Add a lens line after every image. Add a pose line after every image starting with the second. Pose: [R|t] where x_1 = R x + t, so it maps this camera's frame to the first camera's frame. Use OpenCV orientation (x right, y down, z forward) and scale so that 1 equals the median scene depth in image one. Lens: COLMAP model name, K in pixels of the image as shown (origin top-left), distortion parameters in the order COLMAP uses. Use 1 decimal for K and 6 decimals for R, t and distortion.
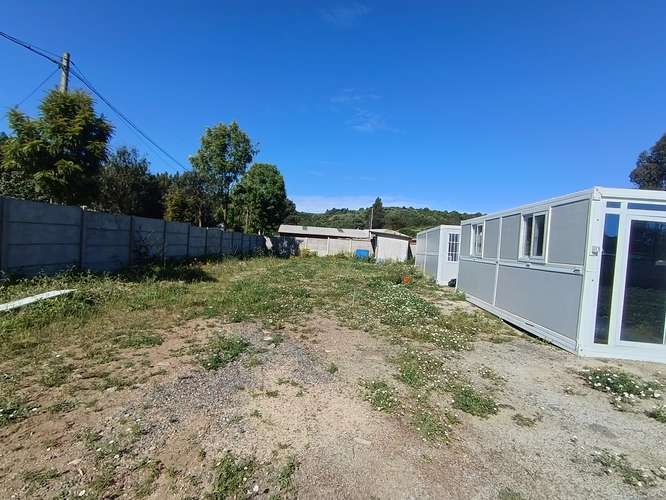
lens RADIAL K [[313.3, 0, 332.1], [0, 313.3, 251.0], [0, 0, 1]] dist [0.002326, -0.002237]
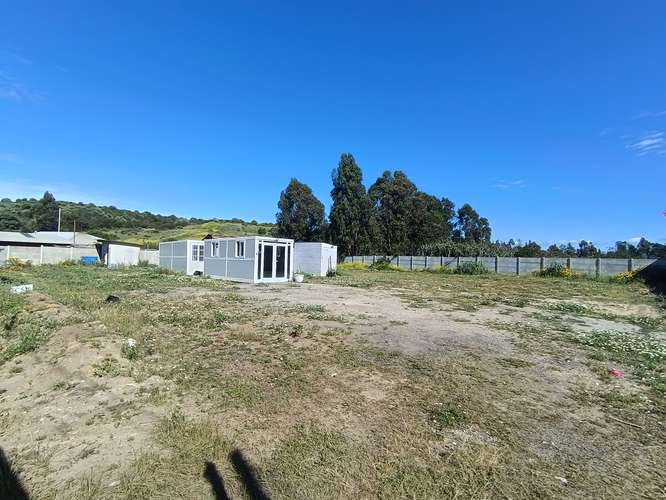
lens RADIAL K [[313.3, 0, 332.1], [0, 313.3, 251.0], [0, 0, 1]] dist [0.002326, -0.002237]
pose [[0.614287, -0.028174, 0.788579, -0.243593], [0.032899, 0.999408, 0.010079, -0.007030], [-0.788396, 0.019752, 0.614850, -0.315129]]
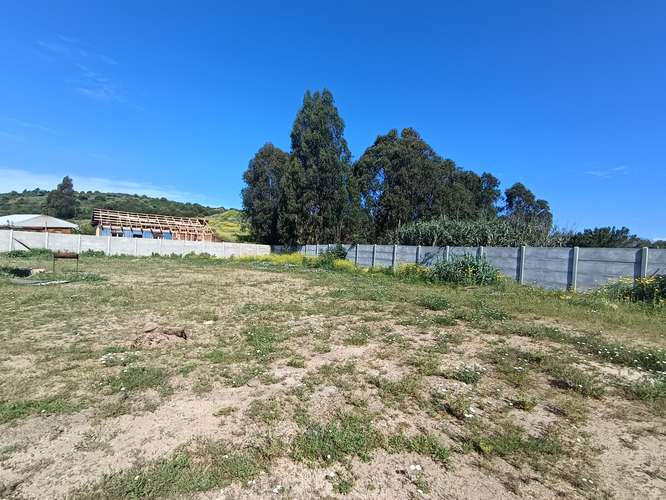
lens RADIAL K [[313.3, 0, 332.1], [0, 313.3, 251.0], [0, 0, 1]] dist [0.002326, -0.002237]
pose [[0.739404, -0.028110, 0.672675, 0.530317], [0.015168, 0.999570, 0.025098, 0.040238], [-0.673092, -0.008354, 0.739512, -0.247712]]
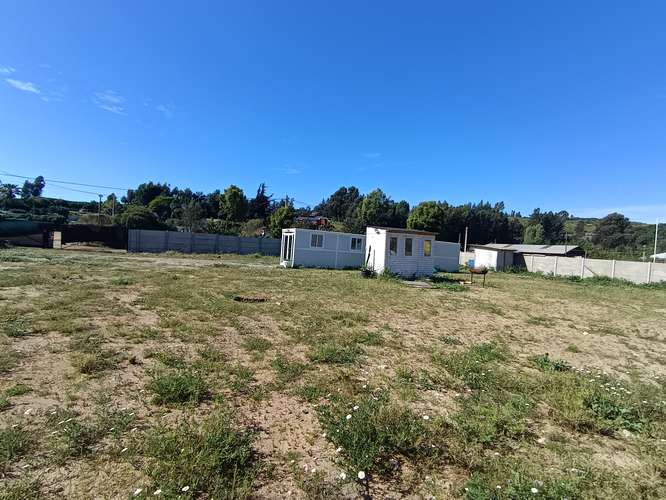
lens RADIAL K [[313.3, 0, 332.7], [0, 313.3, 253.3], [0, 0, 1]] dist [0.003349, -0.001421]
pose [[0.536752, -0.015477, -0.843598, 0.868642], [-0.048079, 0.997646, -0.048894, 0.059293], [0.842369, 0.066803, 0.534744, -0.144382]]
